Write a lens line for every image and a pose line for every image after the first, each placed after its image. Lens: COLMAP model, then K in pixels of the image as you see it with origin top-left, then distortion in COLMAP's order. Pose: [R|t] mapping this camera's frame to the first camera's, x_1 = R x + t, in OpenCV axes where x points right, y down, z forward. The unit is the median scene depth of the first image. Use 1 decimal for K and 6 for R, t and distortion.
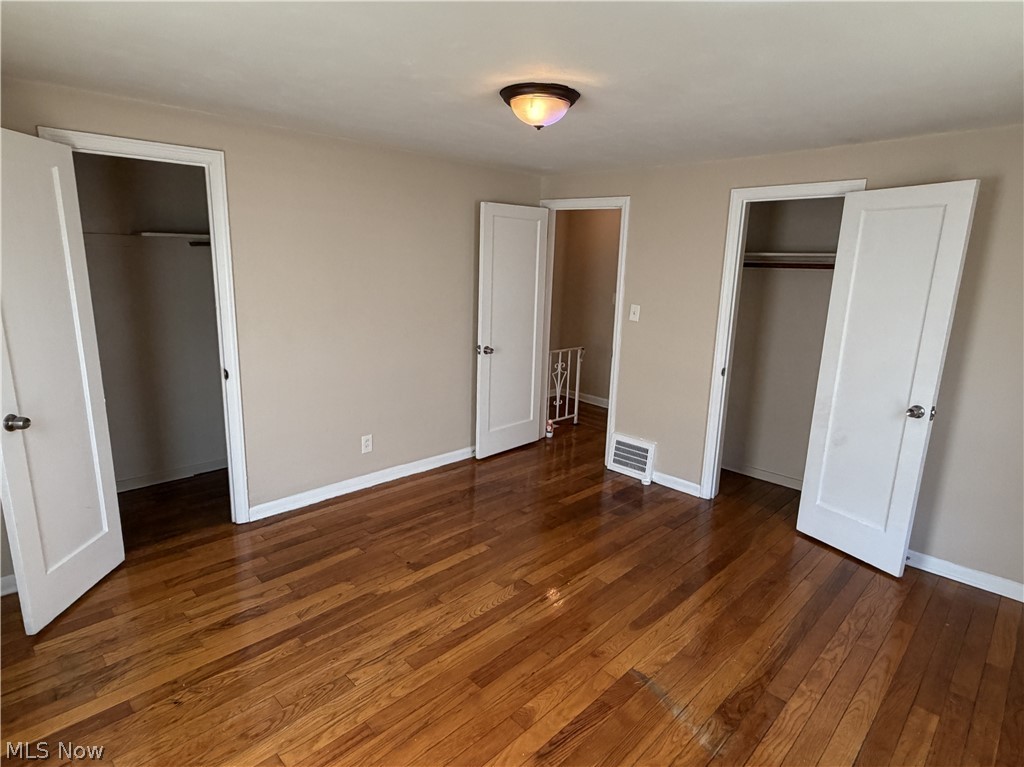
lens RADIAL K [[527.8, 0, 513.0], [0, 527.8, 380.2], [0, 0, 1]] dist [0.002610, 0.000663]
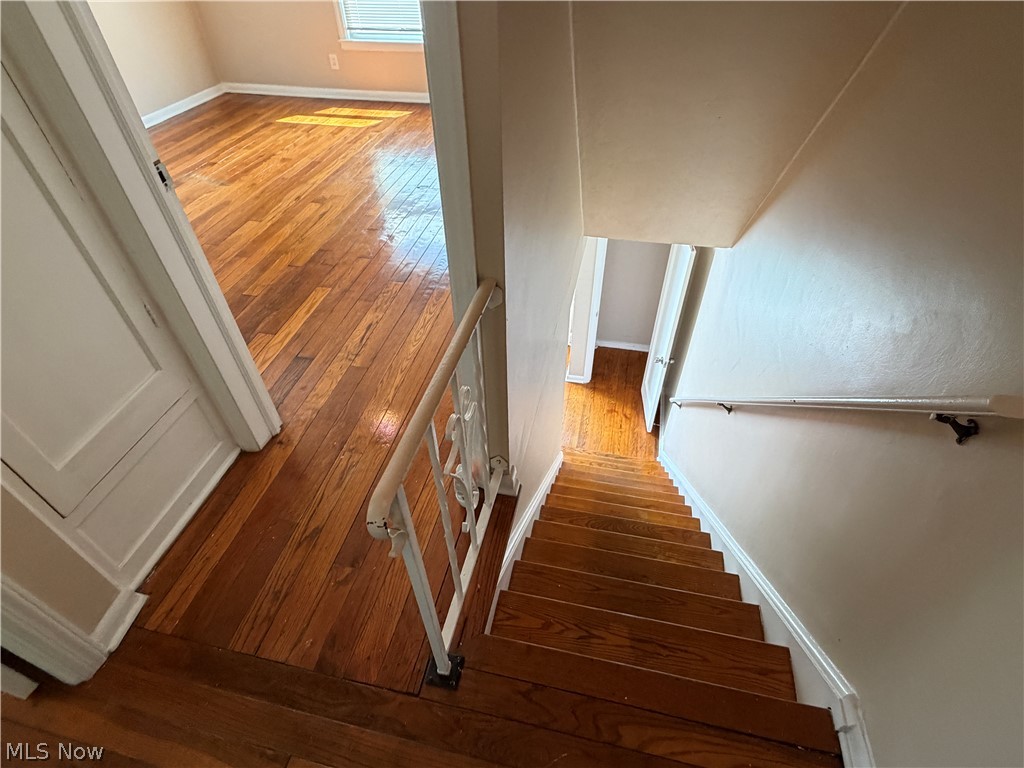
lens RADIAL K [[527.8, 0, 513.0], [0, 527.8, 380.7], [0, 0, 1]] dist [0.002610, 0.000663]
pose [[-0.840438, 0.358380, -0.406481, 0.317129], [-0.121515, 0.606360, 0.785851, -0.426506], [0.528107, 0.709853, -0.466059, 2.291749]]
